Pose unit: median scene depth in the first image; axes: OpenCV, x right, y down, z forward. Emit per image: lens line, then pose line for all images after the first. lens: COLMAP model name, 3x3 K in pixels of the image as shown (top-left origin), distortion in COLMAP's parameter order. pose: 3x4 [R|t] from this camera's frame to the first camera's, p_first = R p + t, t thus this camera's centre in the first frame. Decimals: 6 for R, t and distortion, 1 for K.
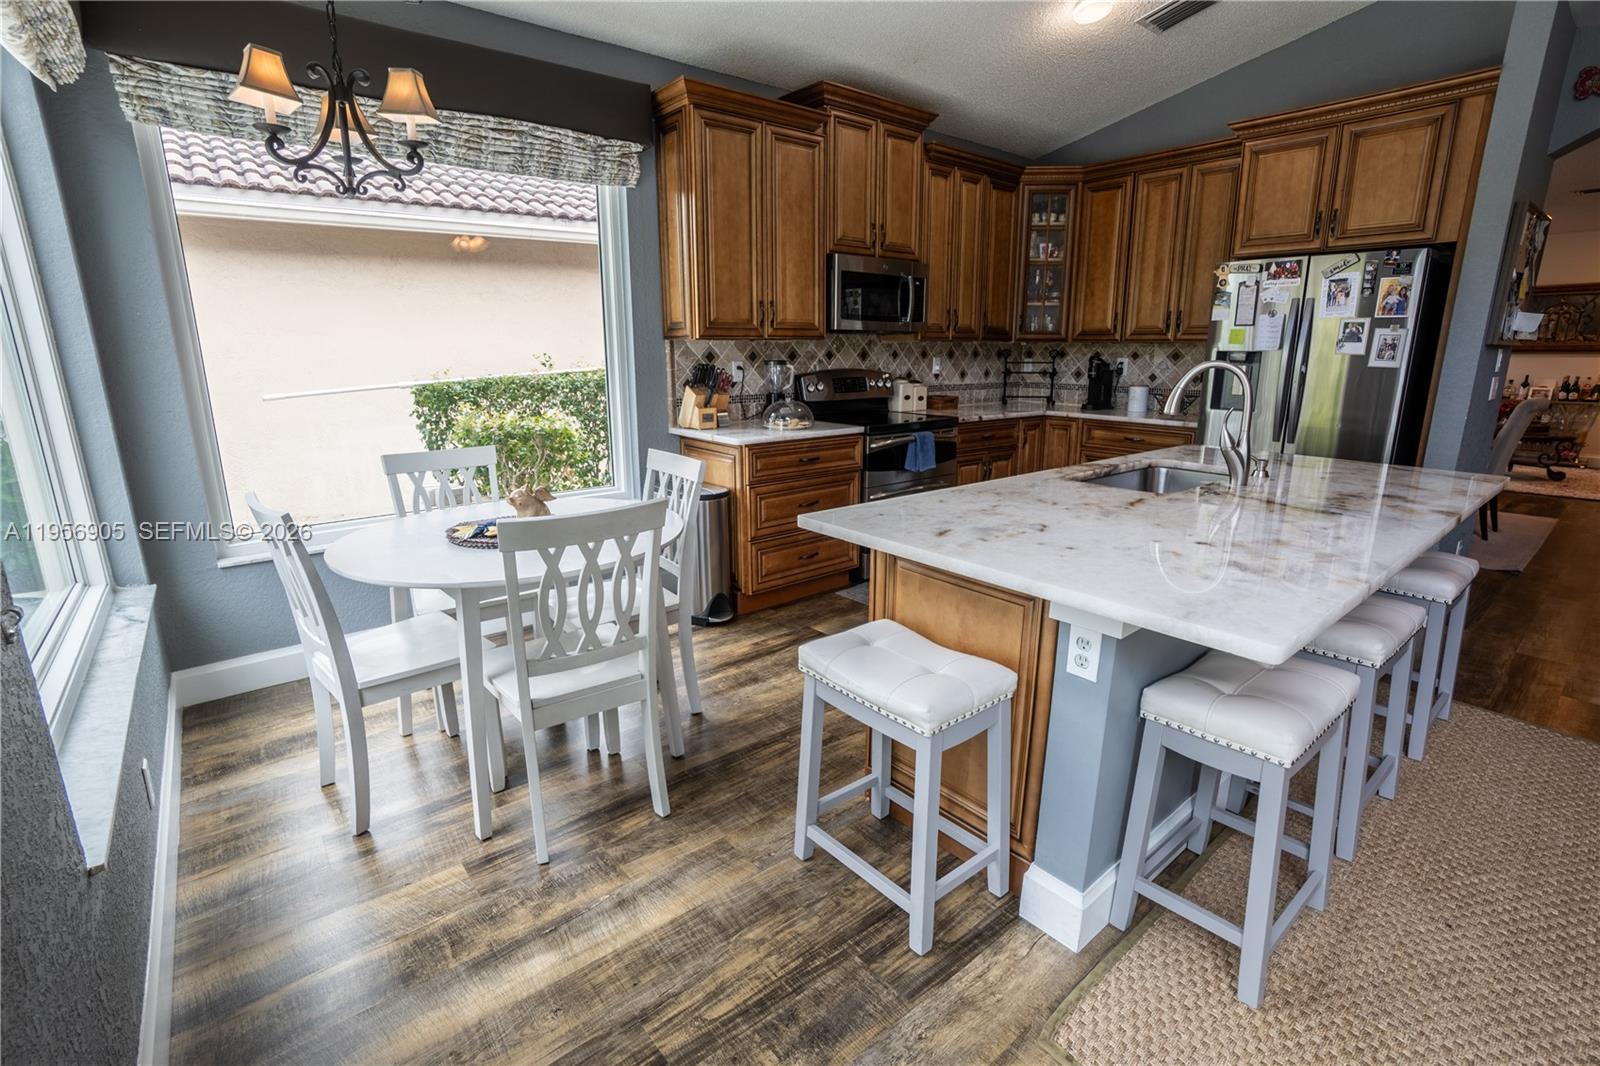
lens RADIAL K [[721.7, 0, 799.2], [0, 721.7, 524.9], [0, 0, 1]] dist [-0.061182, 0.021874]
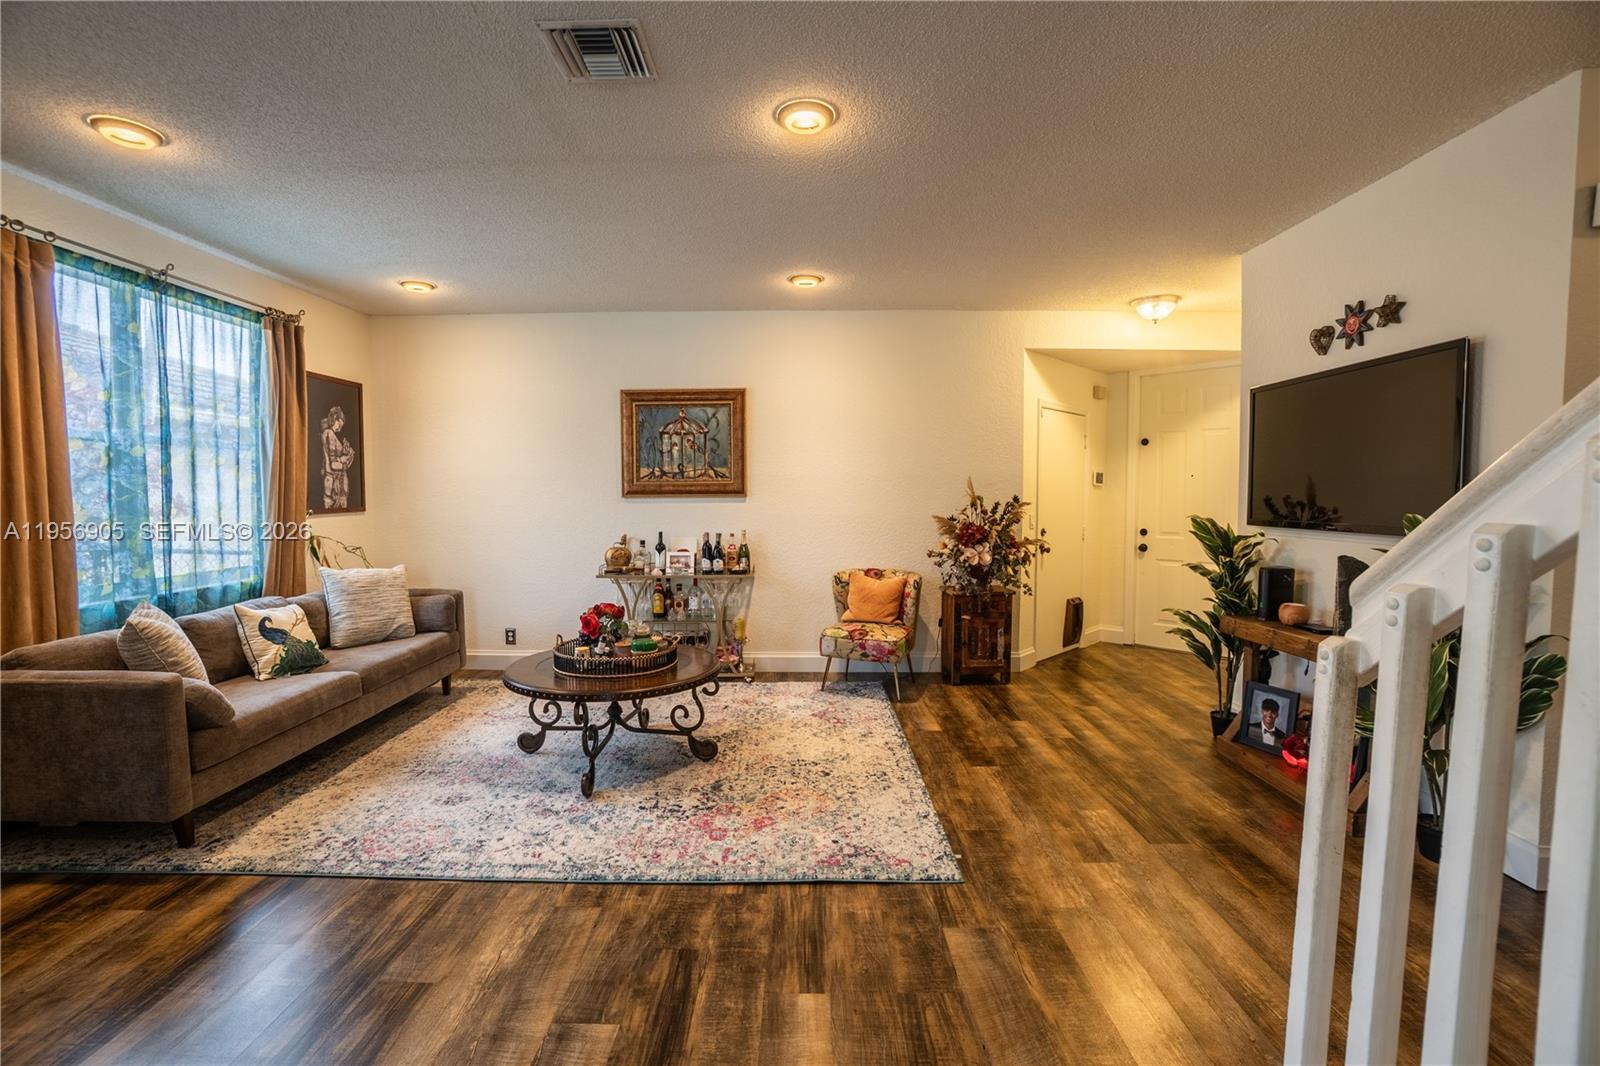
lens RADIAL K [[721.7, 0, 799.2], [0, 721.7, 524.9], [0, 0, 1]] dist [-0.061182, 0.021874]
pose [[0.632872, -0.025628, 0.773832, 0.672178], [0.182194, 0.976316, -0.116671, -0.133164], [-0.752514, 0.214825, 0.622553, 0.541606]]
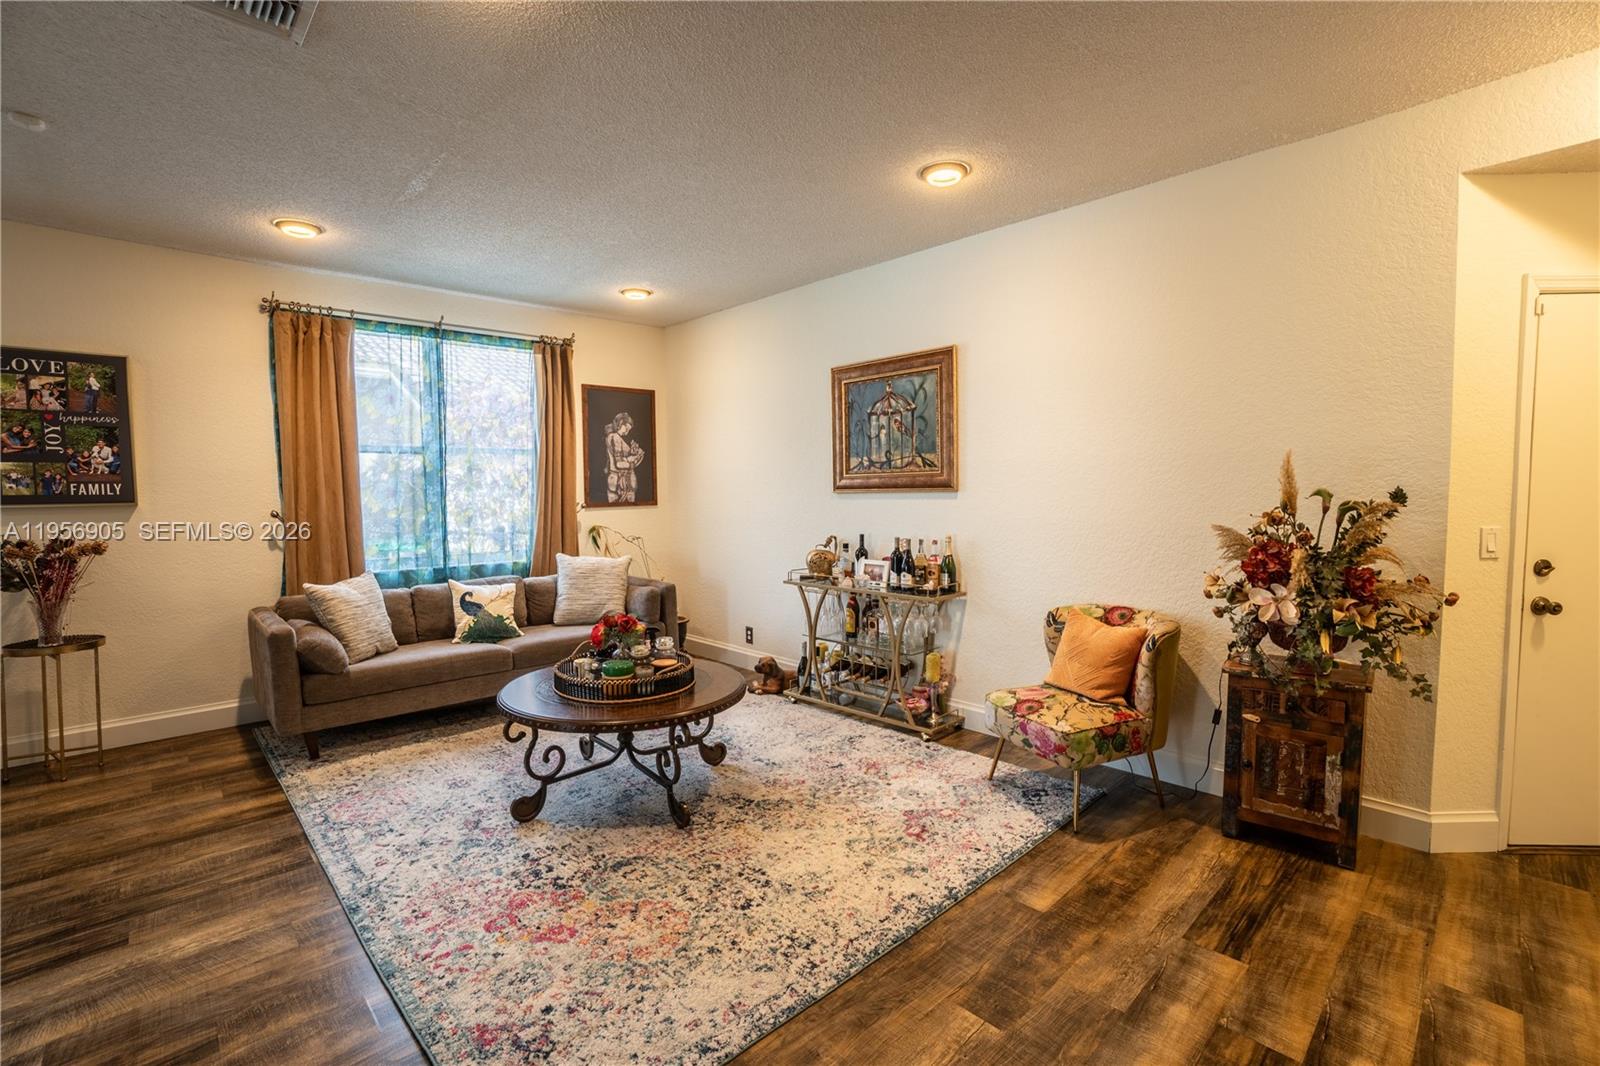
lens RADIAL K [[721.7, 0, 799.2], [0, 721.7, 524.9], [0, 0, 1]] dist [-0.061182, 0.021874]
pose [[0.997226, -0.003536, 0.074349, 1.006081], [0.017836, 0.981122, -0.192567, -0.129792], [-0.072264, 0.193359, 0.978463, 0.517841]]
